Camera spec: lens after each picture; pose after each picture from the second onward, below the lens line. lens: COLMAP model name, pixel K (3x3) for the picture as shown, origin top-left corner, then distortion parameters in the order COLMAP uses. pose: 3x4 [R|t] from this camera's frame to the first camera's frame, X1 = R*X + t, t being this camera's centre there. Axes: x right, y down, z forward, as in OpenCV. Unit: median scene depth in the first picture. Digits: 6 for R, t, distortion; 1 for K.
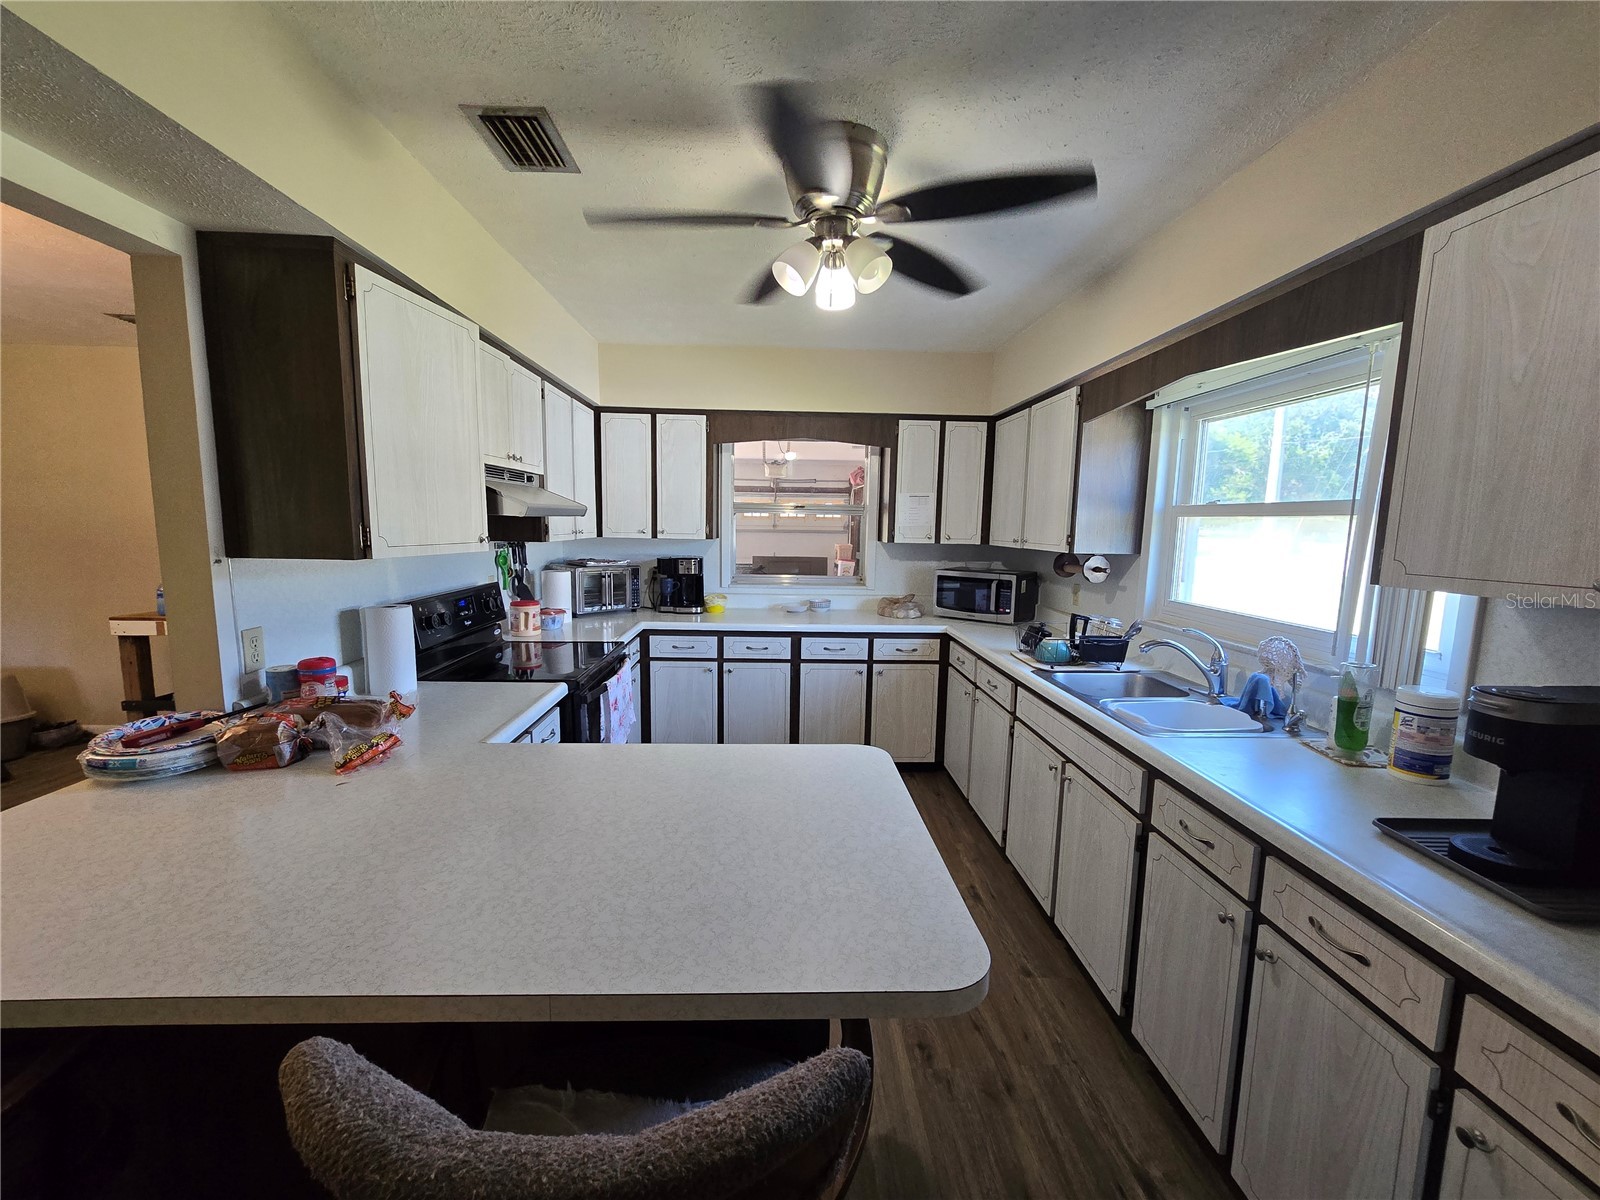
lens RADIAL K [[650.4, 0, 792.6], [0, 650.4, 595.2], [0, 0, 1]] dist [0.005212, 0.000772]
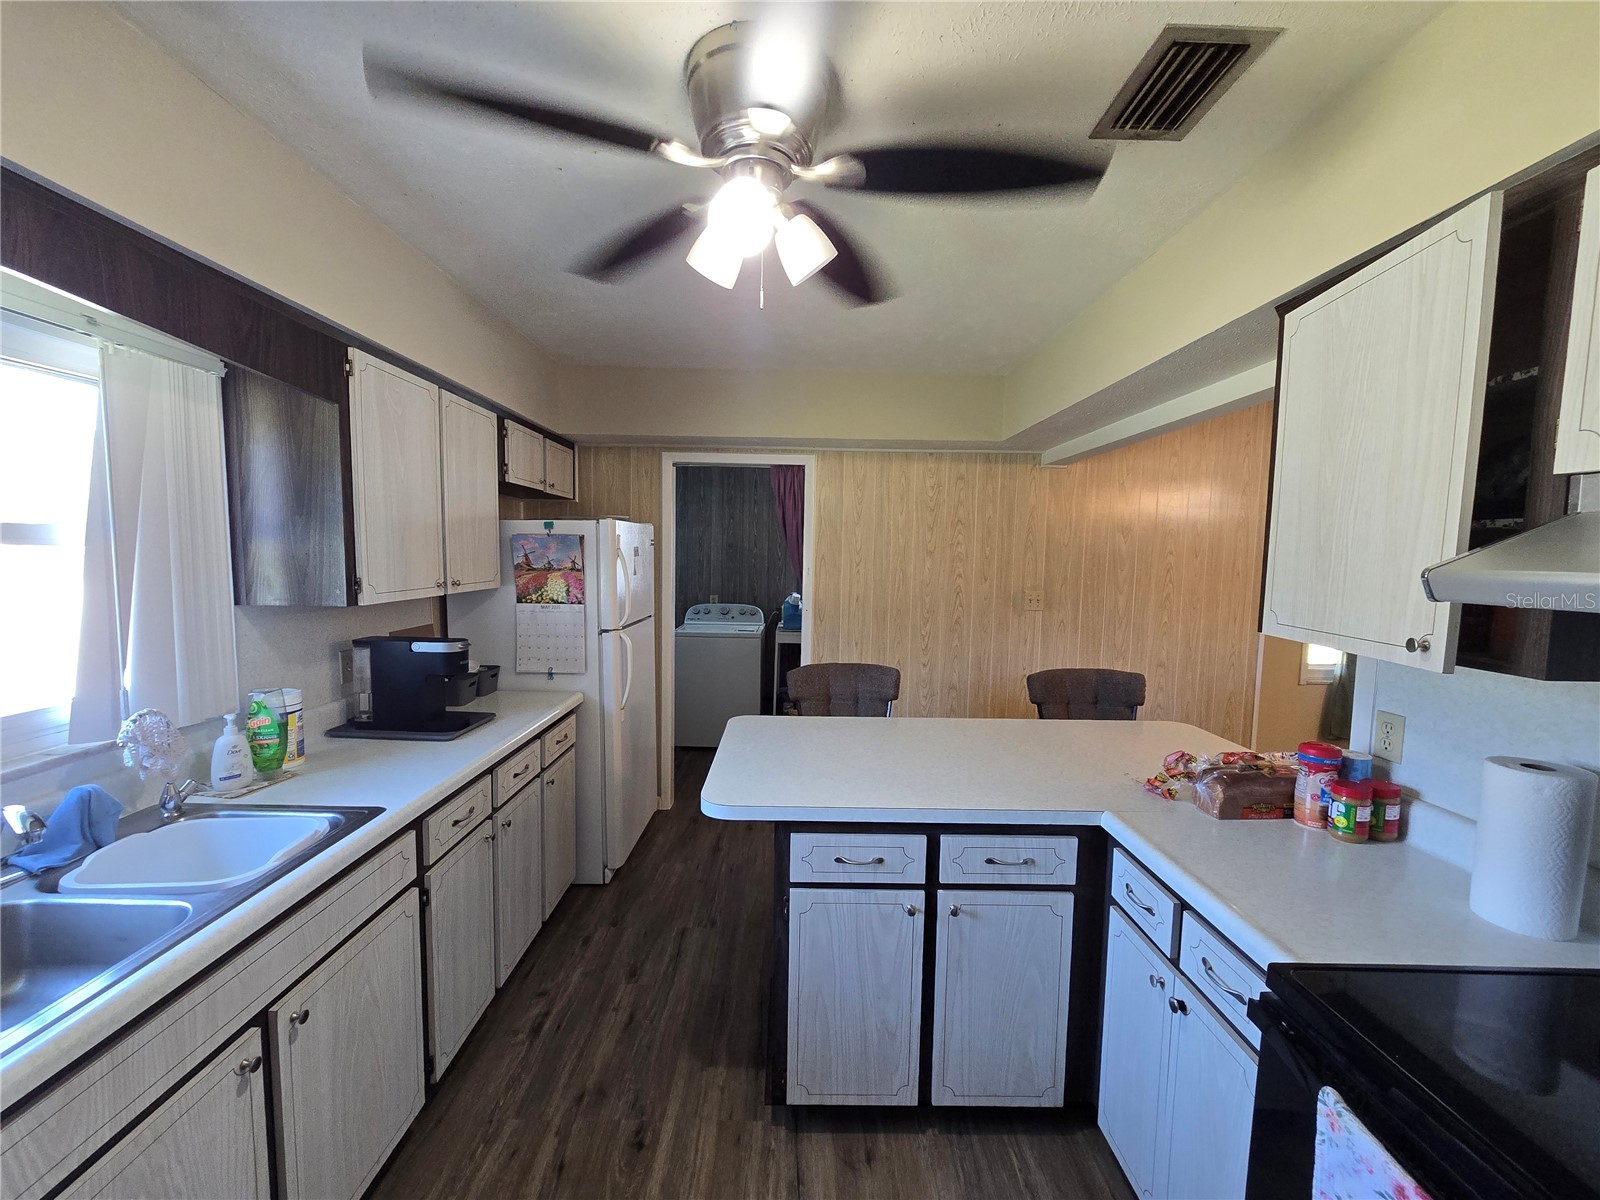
lens RADIAL K [[650.4, 0, 798.8], [0, 650.4, 602.7], [0, 0, 1]] dist [0.005212, 0.000772]
pose [[-0.999211, -0.032281, 0.023137, -0.021719], [-0.026967, 0.979121, 0.201483, -0.255819], [-0.029158, 0.200700, -0.979219, 1.881151]]
